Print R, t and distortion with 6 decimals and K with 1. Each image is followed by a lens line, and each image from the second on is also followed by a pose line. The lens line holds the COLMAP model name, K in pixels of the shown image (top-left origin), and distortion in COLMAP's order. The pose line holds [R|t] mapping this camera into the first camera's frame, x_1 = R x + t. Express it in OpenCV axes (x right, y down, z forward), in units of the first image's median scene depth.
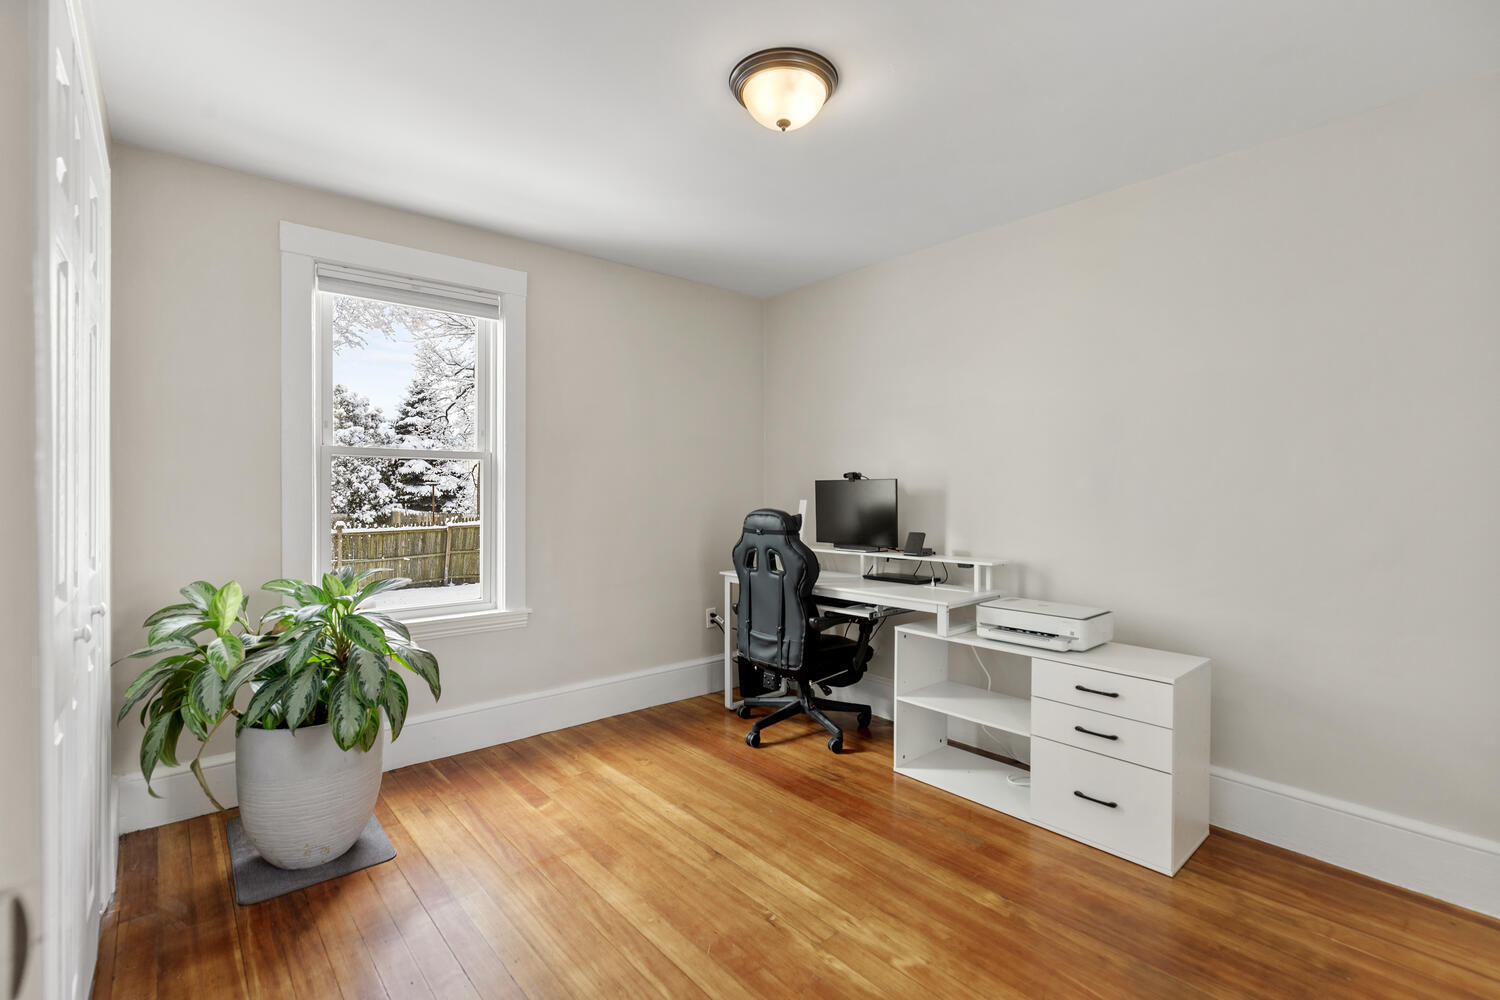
lens RADIAL K [[680.5, 0, 745.7], [0, 680.5, 495.3], [0, 0, 1]] dist [-0.001061, -0.000123]
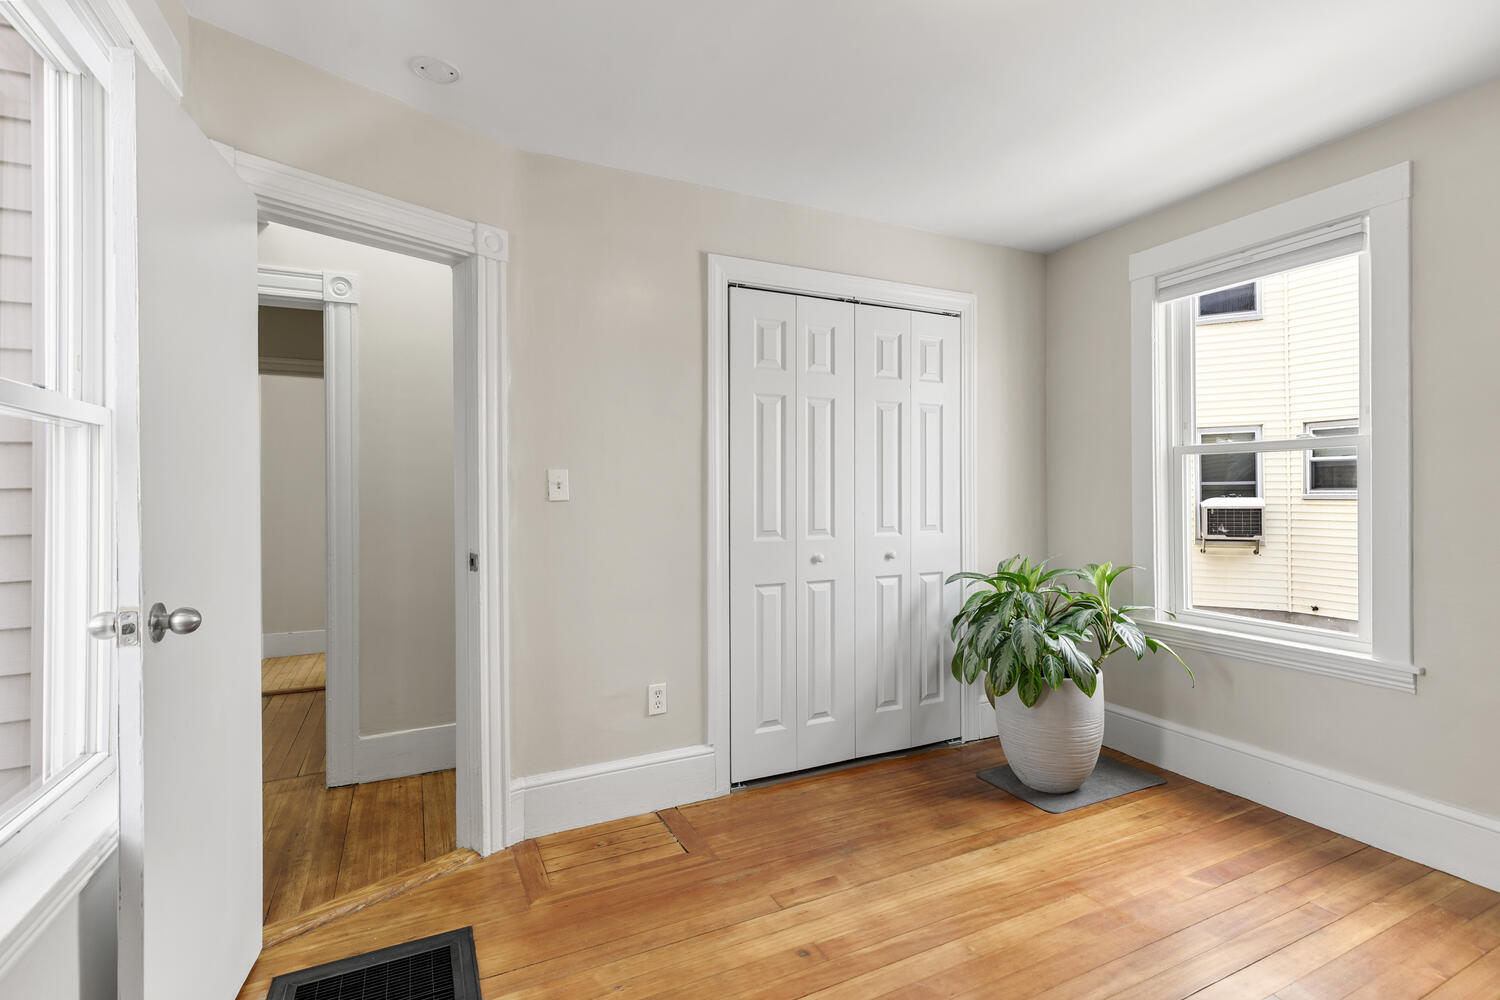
lens RADIAL K [[680.5, 0, 744.6], [0, 680.5, 494.1], [0, 0, 1]] dist [-0.001061, -0.000123]
pose [[-0.255681, -0.000647, -0.966761, 0.561380], [-0.005203, 0.999986, 0.000707, 0.002214], [0.966747, 0.005211, -0.255681, 0.624006]]
